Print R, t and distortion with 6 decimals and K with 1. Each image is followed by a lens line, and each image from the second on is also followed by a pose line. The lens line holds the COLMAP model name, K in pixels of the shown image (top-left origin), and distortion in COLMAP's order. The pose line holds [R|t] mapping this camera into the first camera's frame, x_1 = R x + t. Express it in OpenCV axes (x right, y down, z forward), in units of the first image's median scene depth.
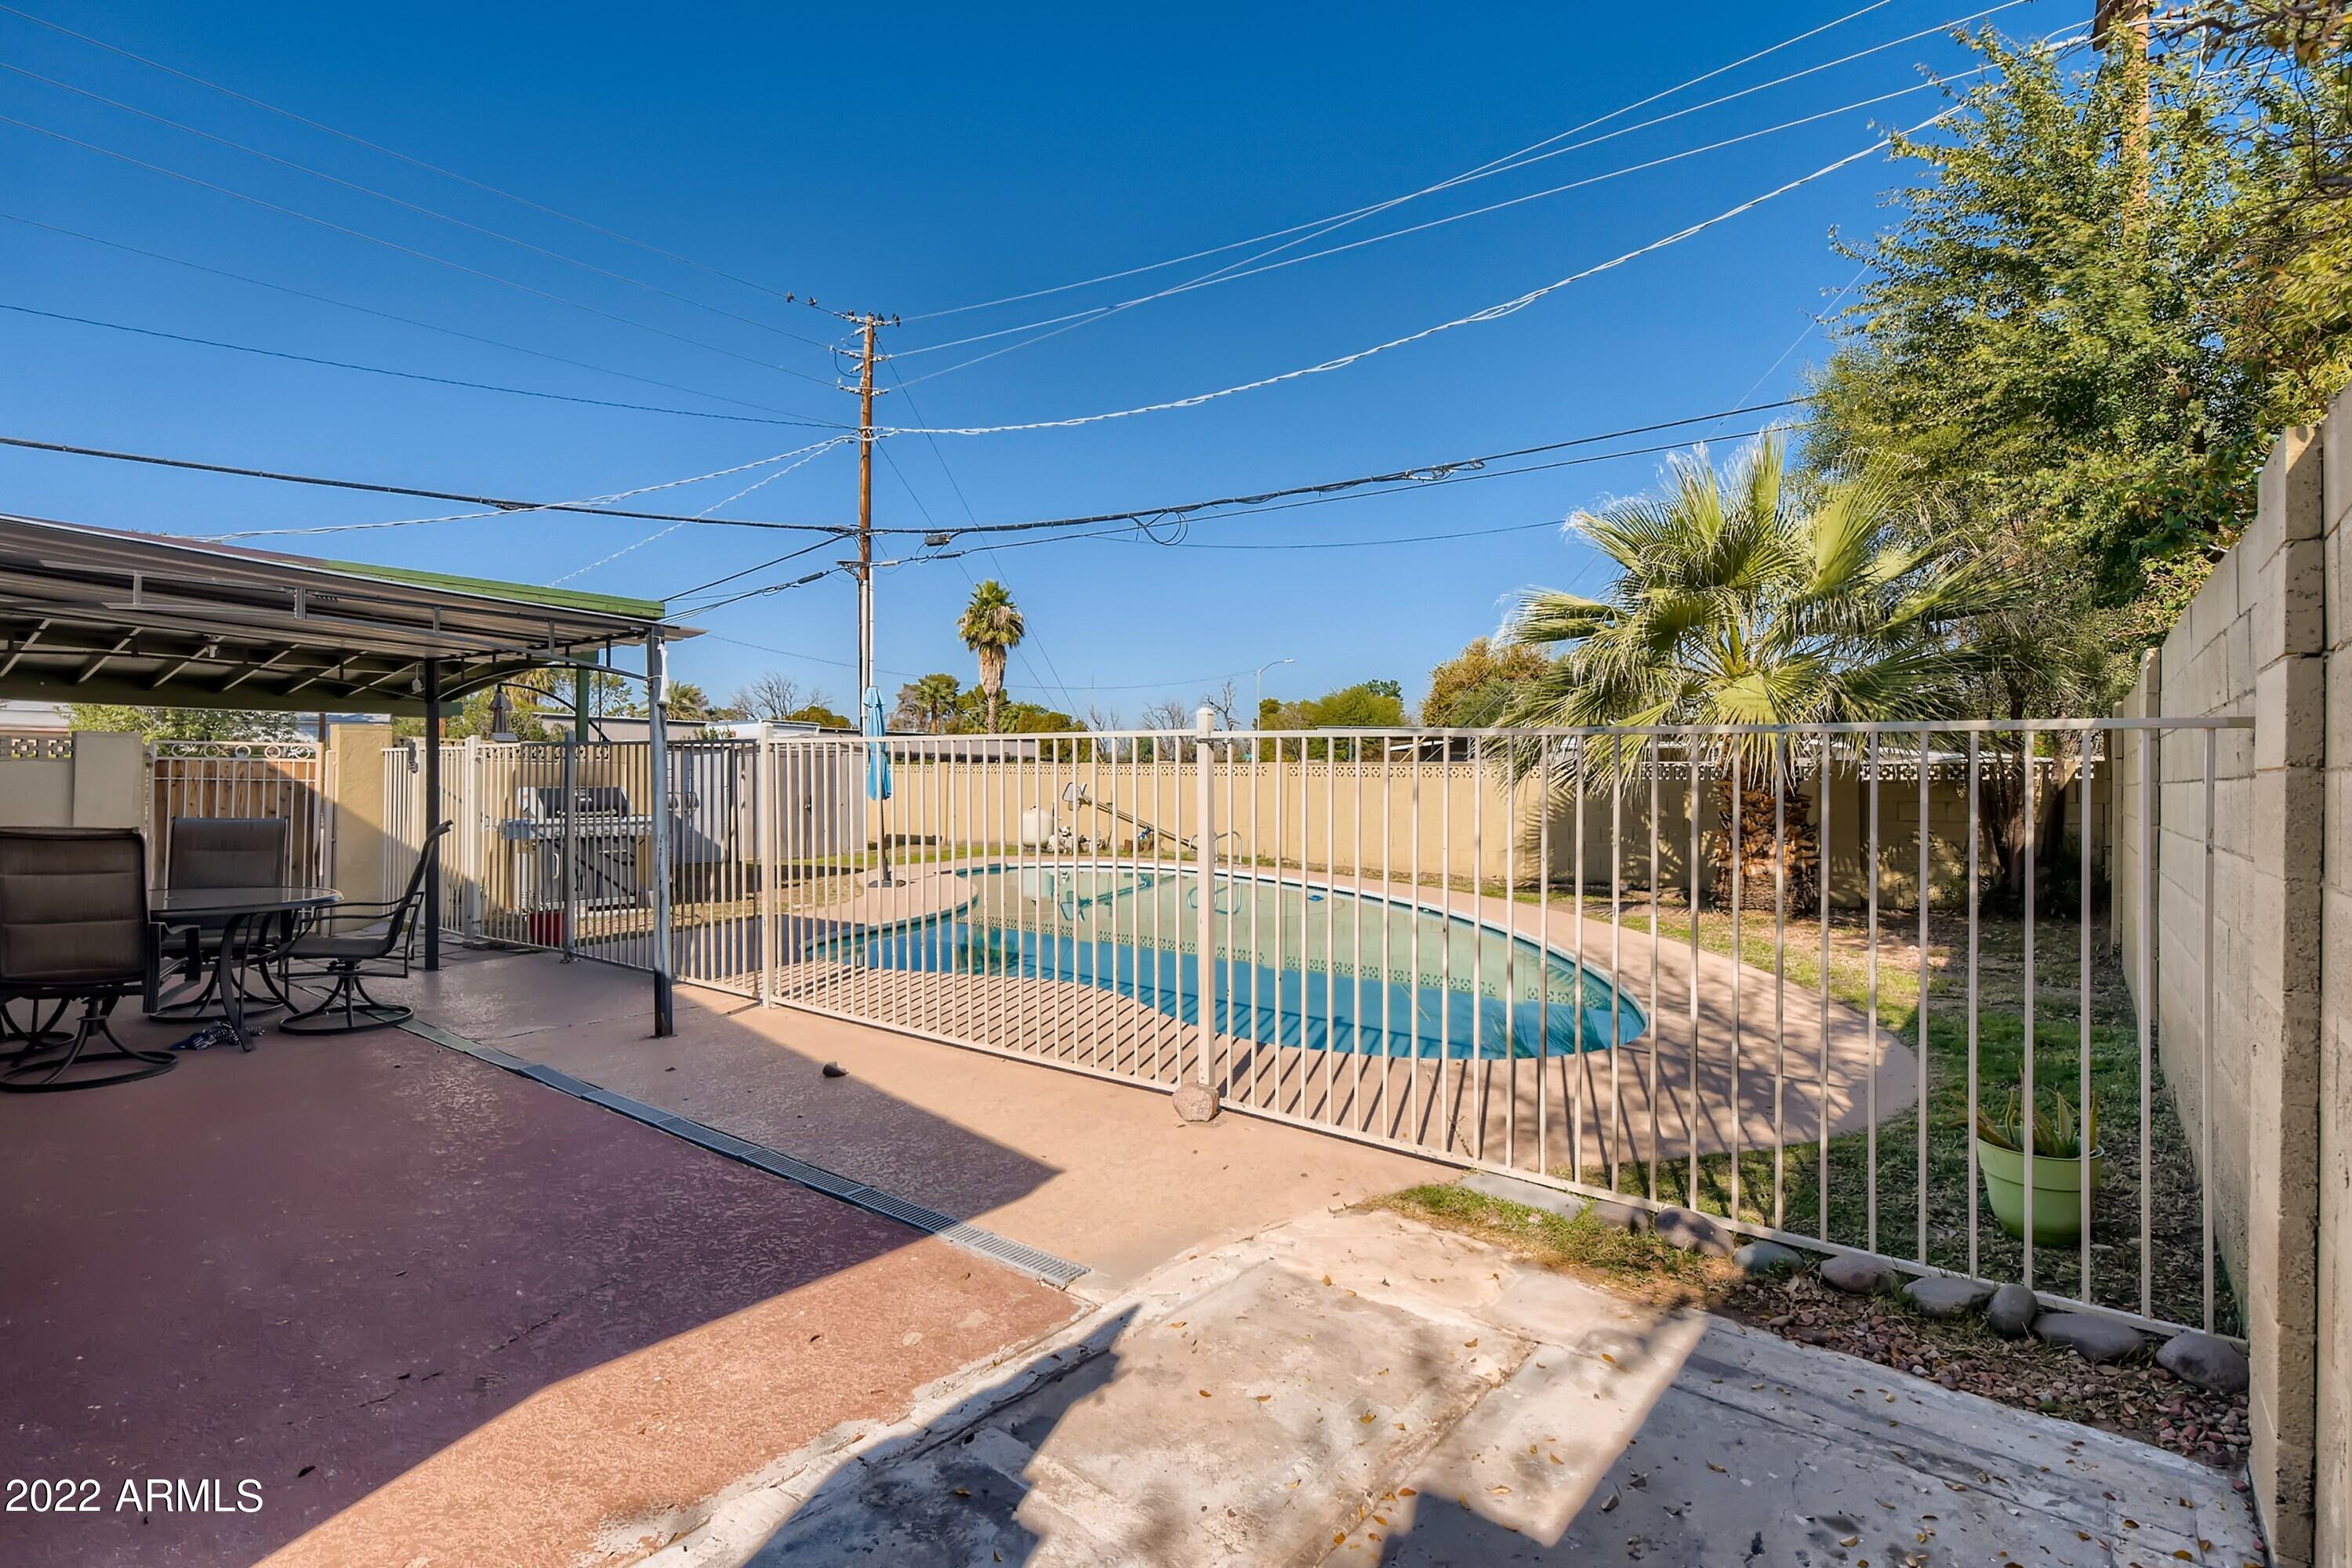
lens RADIAL K [[1109.5, 0, 1166.7], [0, 1109.5, 778.9], [0, 0, 1]] dist [0.006532, 0.000361]
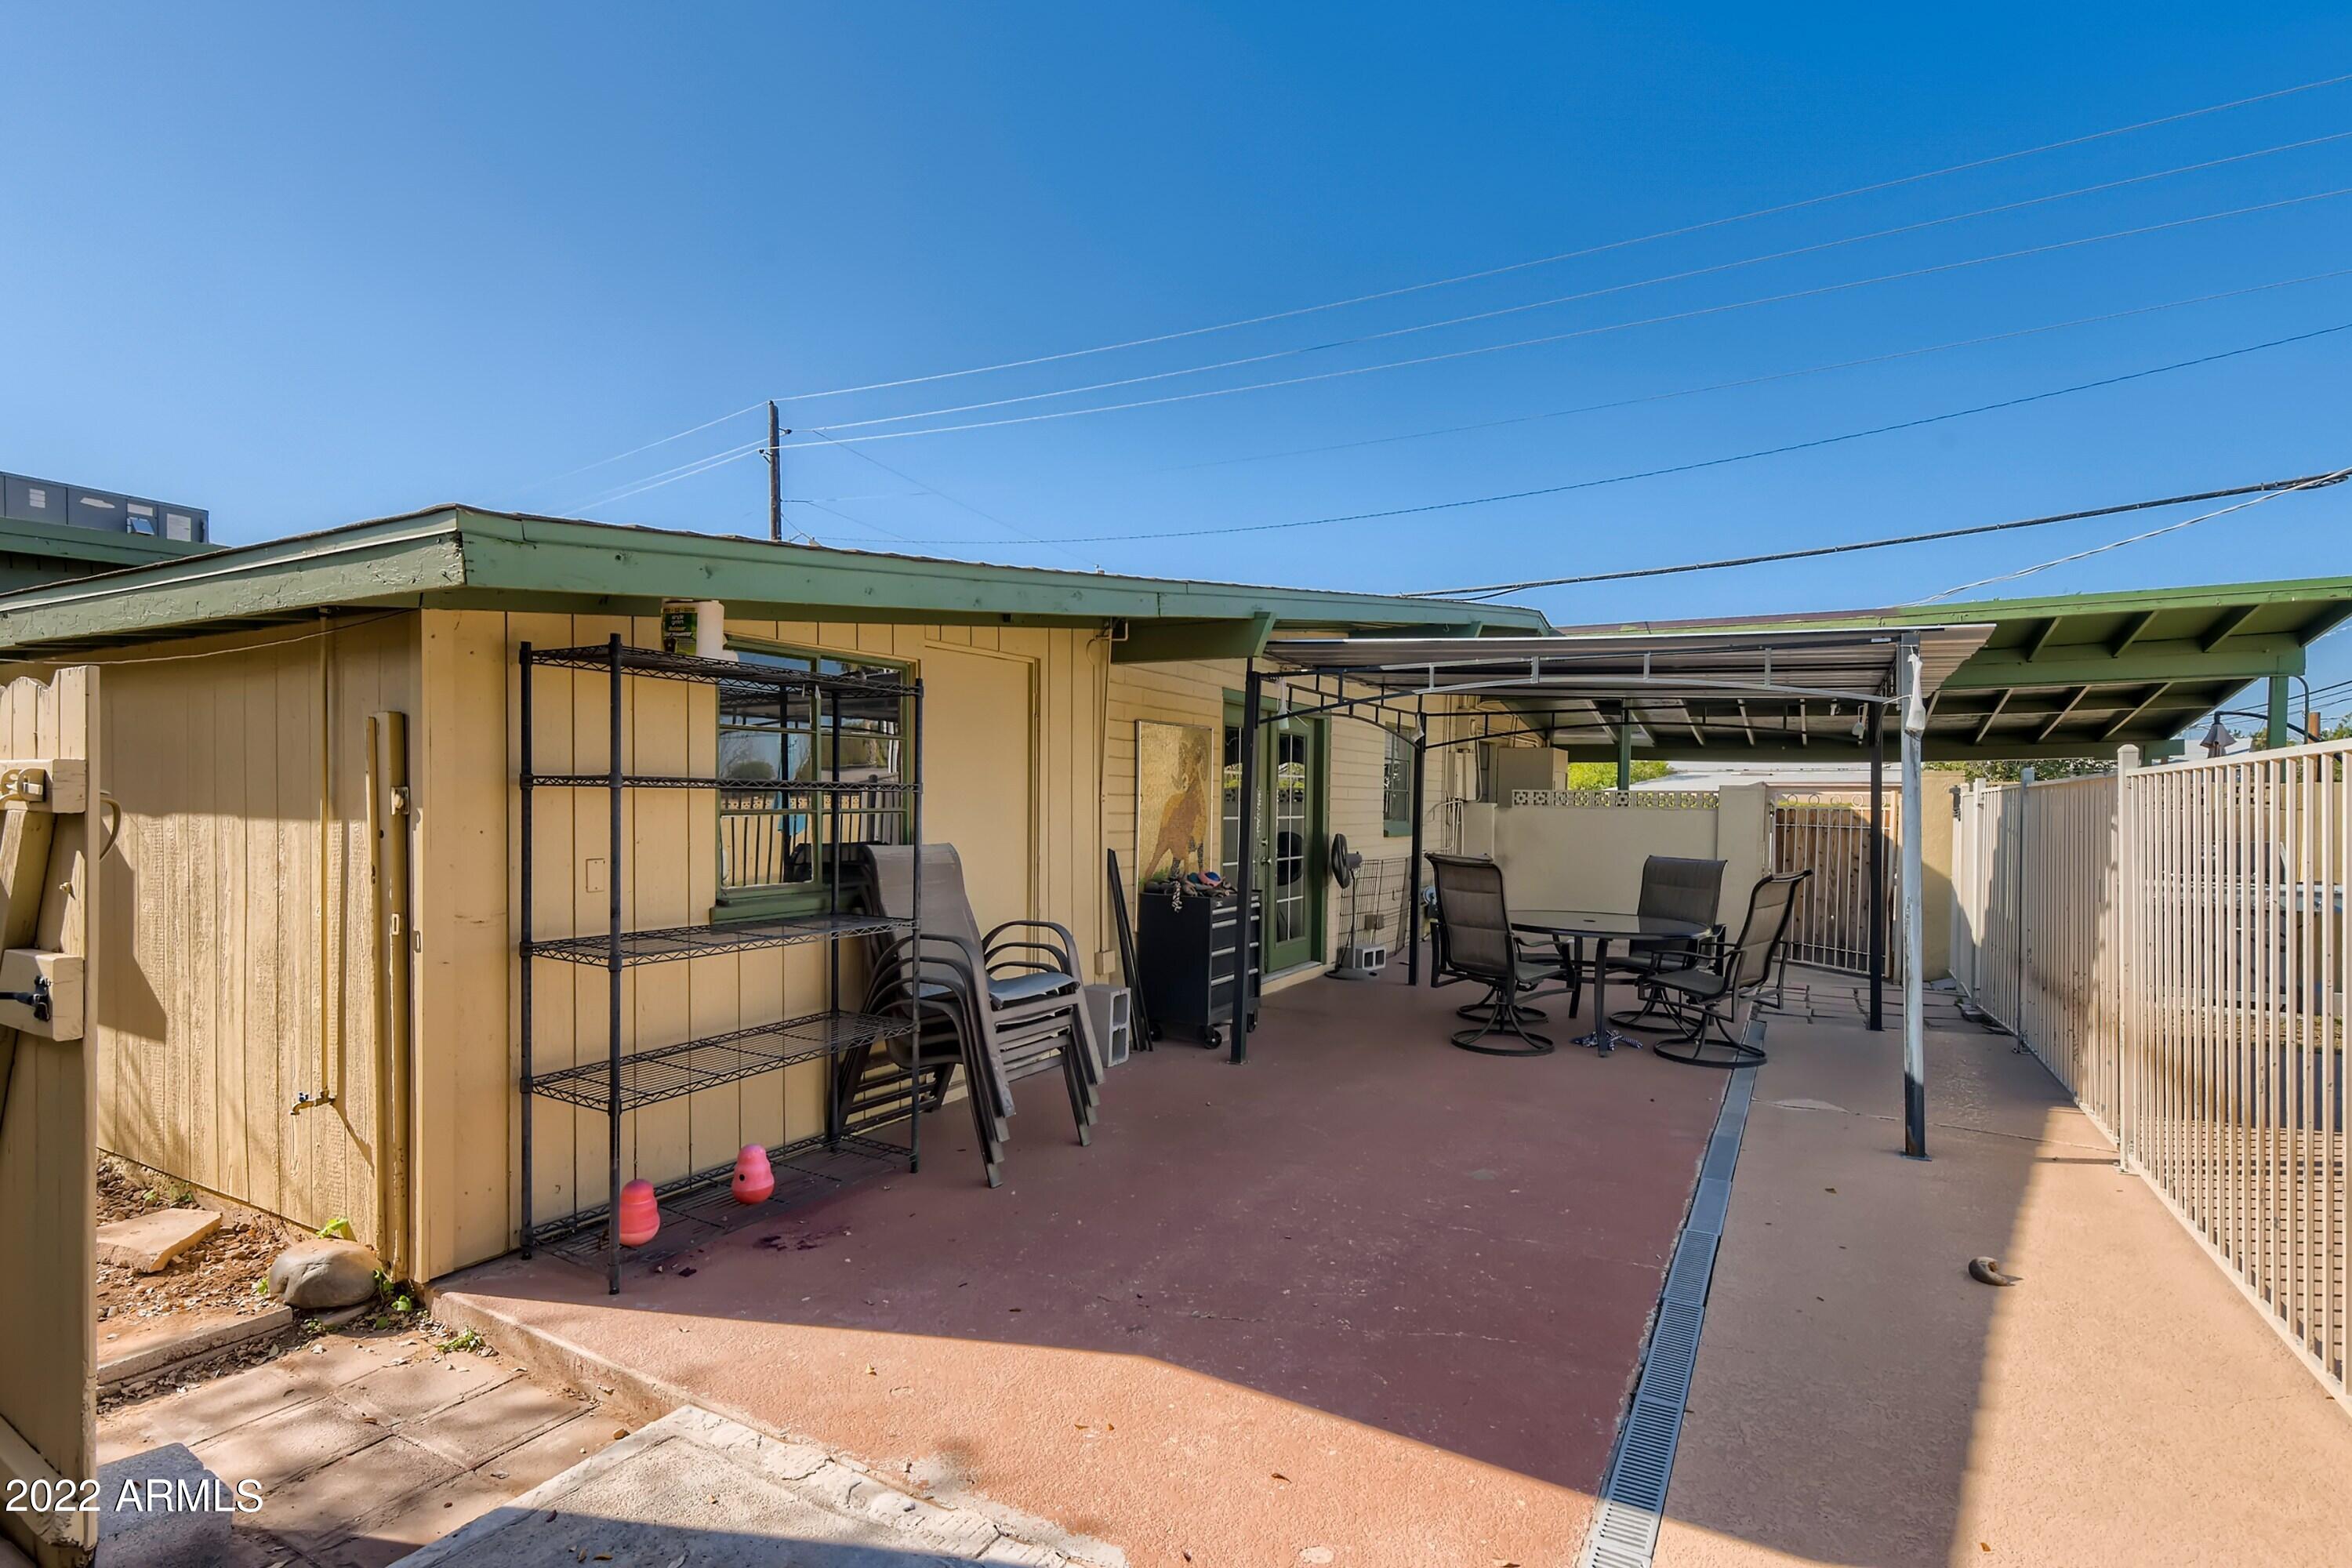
lens RADIAL K [[1109.5, 0, 1168.5], [0, 1109.5, 792.5], [0, 0, 1]] dist [0.006532, 0.000361]
pose [[0.159306, -0.019015, -0.987046, 0.241073], [-0.013077, 0.999686, -0.021369, -0.000977], [0.987143, 0.016311, 0.159008, 0.354407]]
